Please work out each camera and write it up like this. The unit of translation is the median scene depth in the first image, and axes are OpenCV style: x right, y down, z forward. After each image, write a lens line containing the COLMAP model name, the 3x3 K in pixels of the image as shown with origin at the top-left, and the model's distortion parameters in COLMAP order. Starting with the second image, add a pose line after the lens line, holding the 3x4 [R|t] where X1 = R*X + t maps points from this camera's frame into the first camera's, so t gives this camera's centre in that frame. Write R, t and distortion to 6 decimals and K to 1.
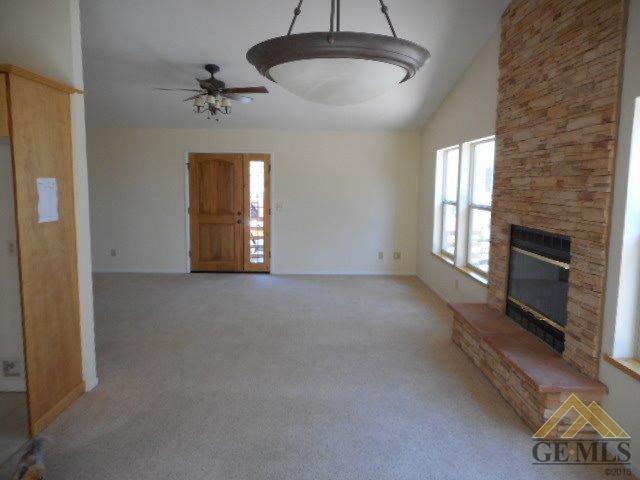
lens RADIAL K [[476.8, 0, 320.0], [0, 476.8, 239.8], [0, 0, 1]] dist [0.005146, 0.006438]
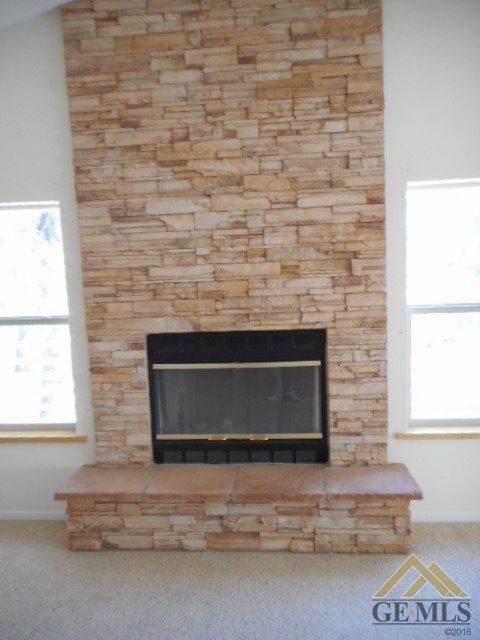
lens RADIAL K [[476.8, 0, 240.0], [0, 476.8, 319.2], [0, 0, 1]] dist [0.005146, 0.006438]
pose [[0.098635, -0.125834, 0.987136, -0.360187], [0.160451, 0.981005, 0.109021, -0.144342], [-0.982103, 0.147634, 0.116952, 1.046663]]
